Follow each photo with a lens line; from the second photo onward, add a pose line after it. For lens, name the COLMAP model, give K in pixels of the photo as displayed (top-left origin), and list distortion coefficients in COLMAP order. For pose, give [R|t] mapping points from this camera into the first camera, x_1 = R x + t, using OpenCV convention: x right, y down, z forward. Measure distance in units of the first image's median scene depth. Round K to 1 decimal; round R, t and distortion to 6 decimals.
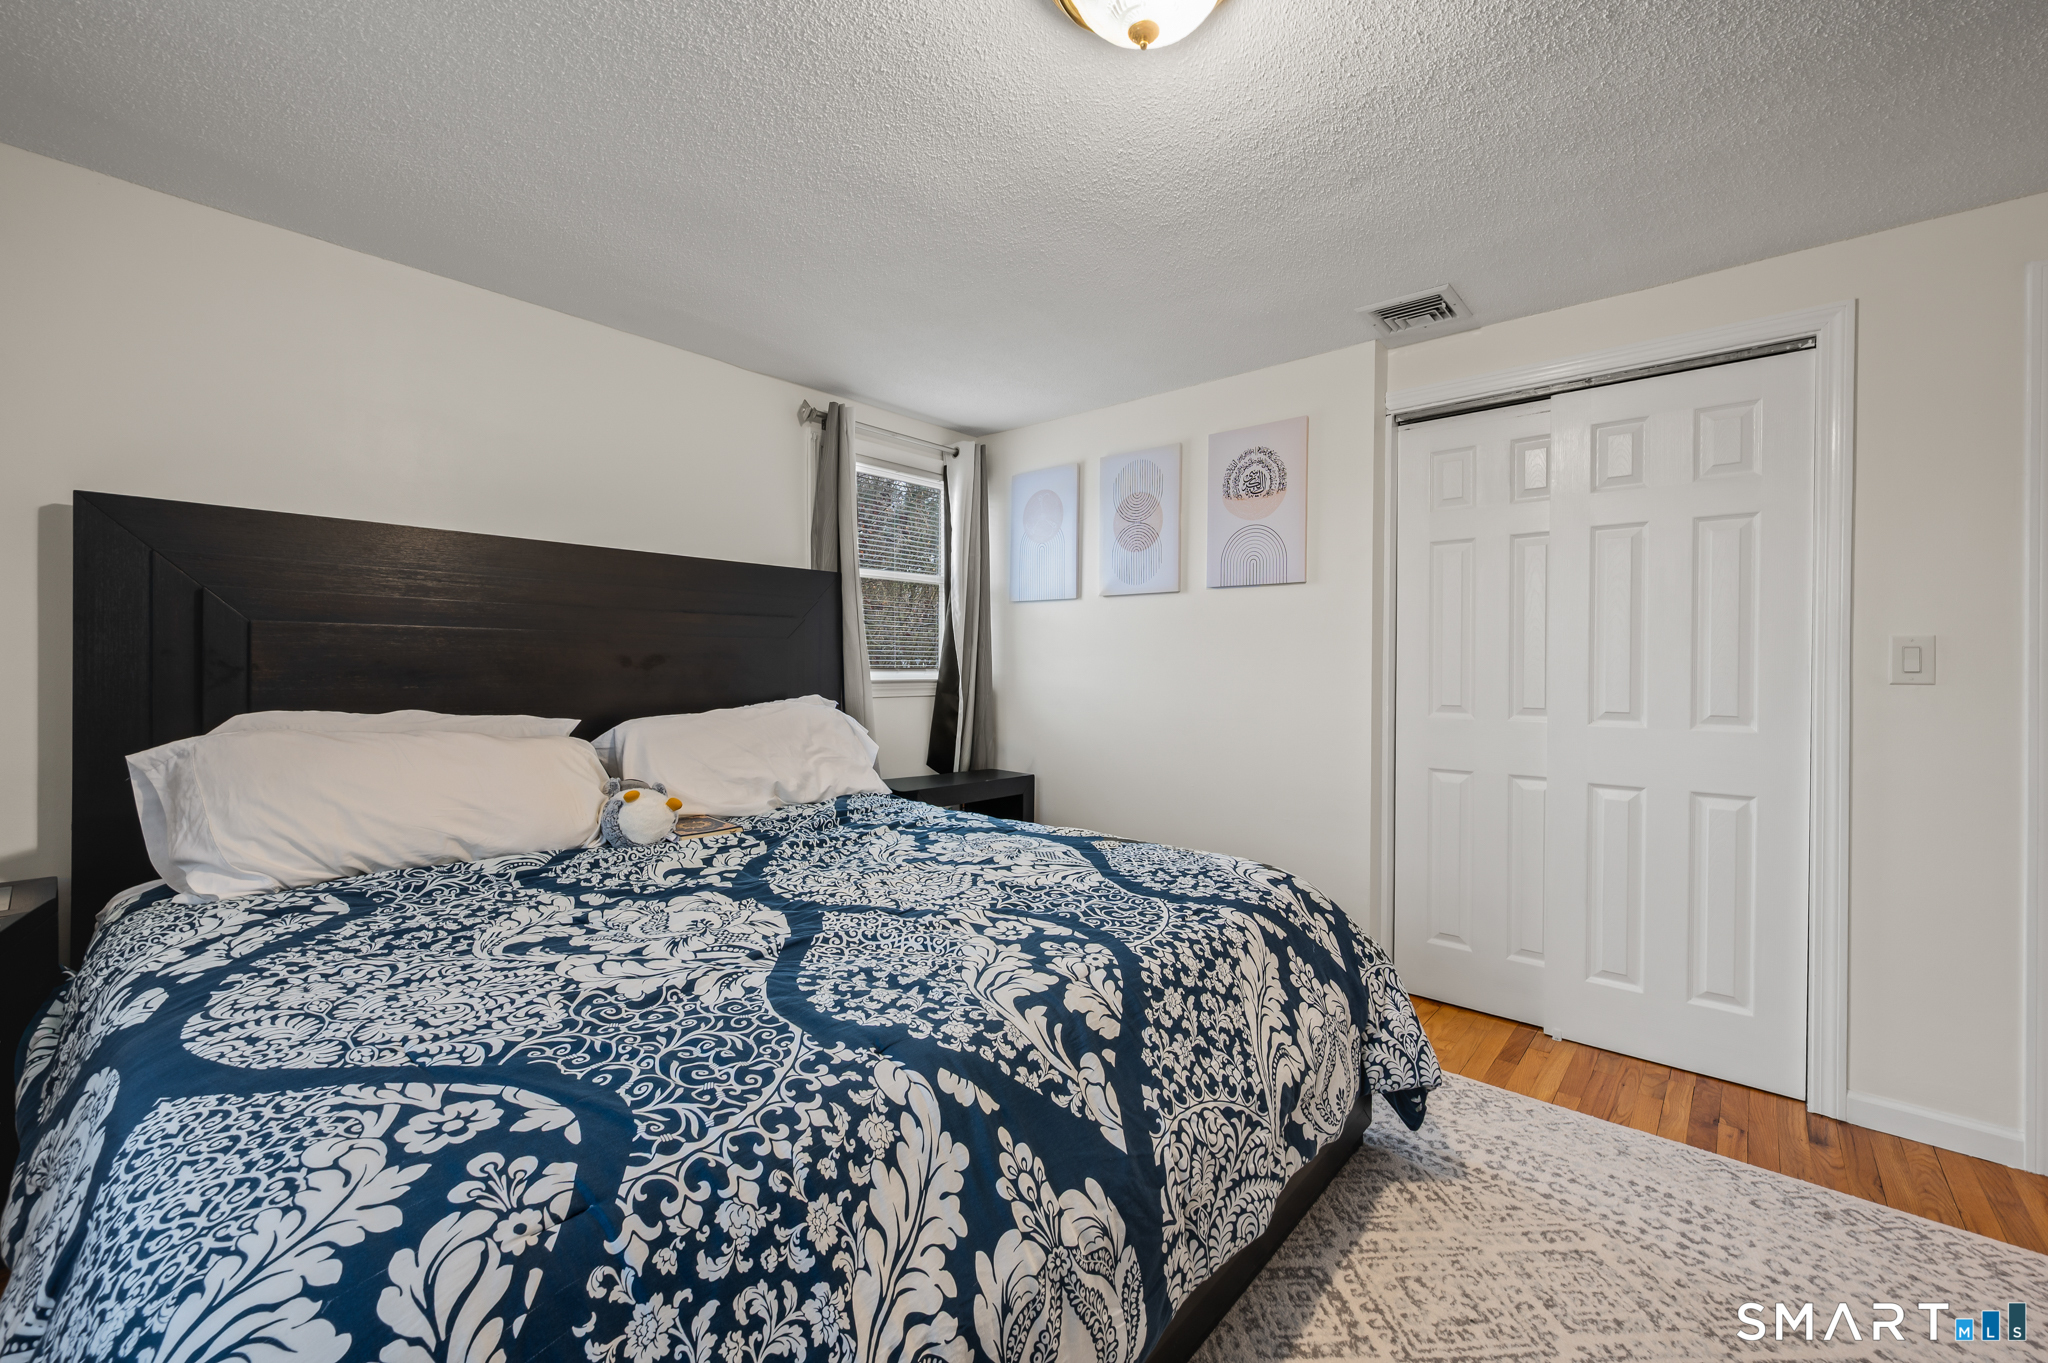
lens RADIAL K [[818.8, 0, 1033.1], [0, 818.8, 655.0], [0, 0, 1]] dist [-0.001298, -0.000170]
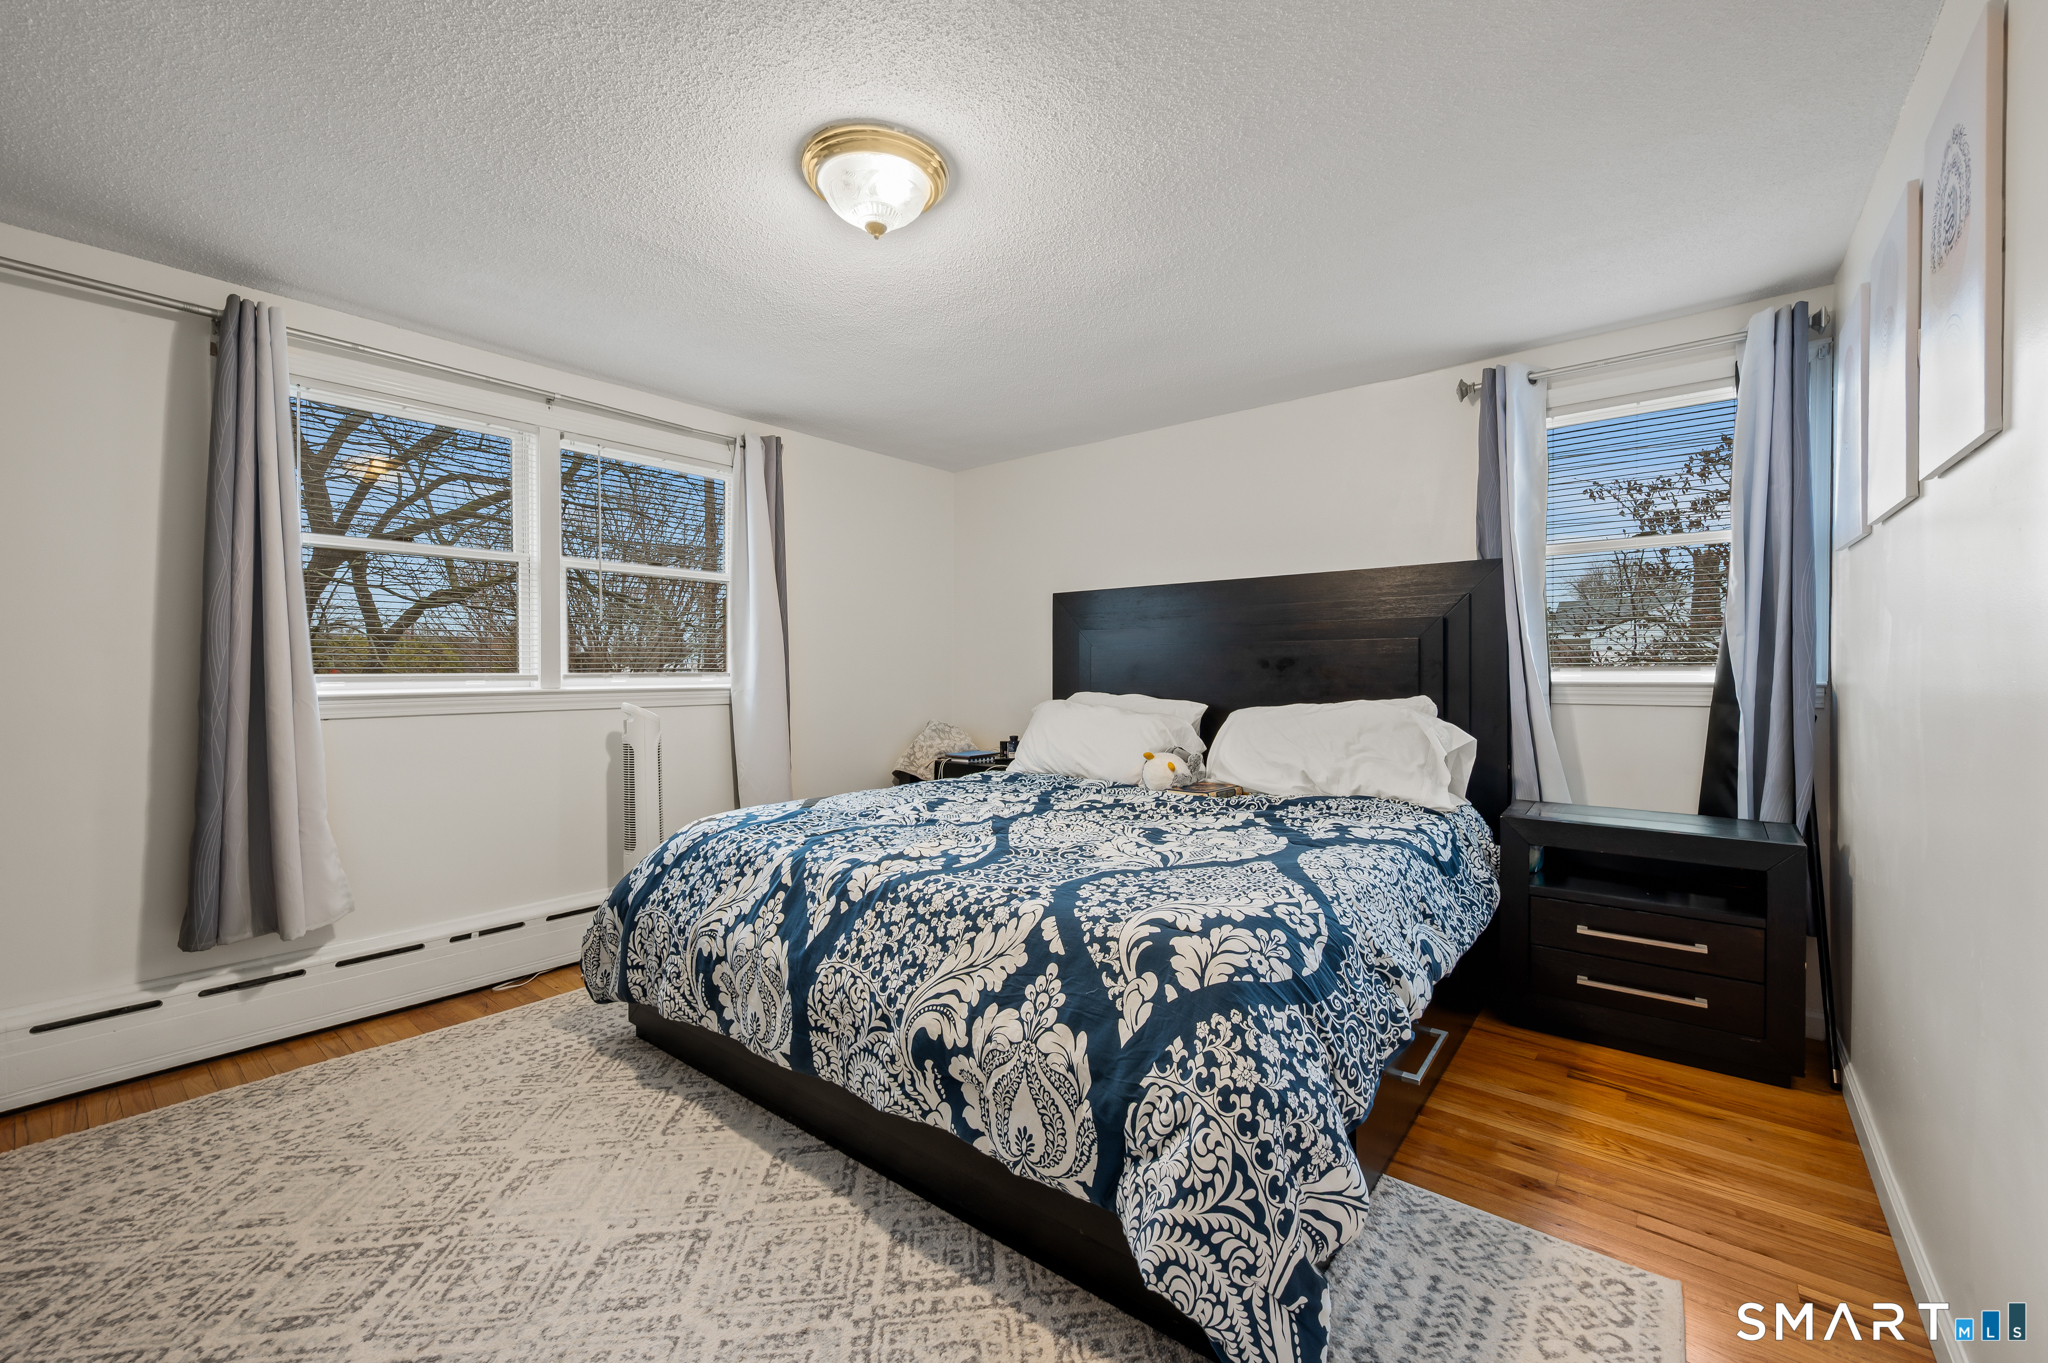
lens RADIAL K [[818.8, 0, 1033.1], [0, 818.8, 655.0], [0, 0, 1]] dist [-0.001298, -0.000170]
pose [[0.050201, -0.021585, -0.998506, 1.505078], [0.016908, 0.999642, -0.020760, 0.031277], [0.998596, -0.015840, 0.050548, 1.131337]]
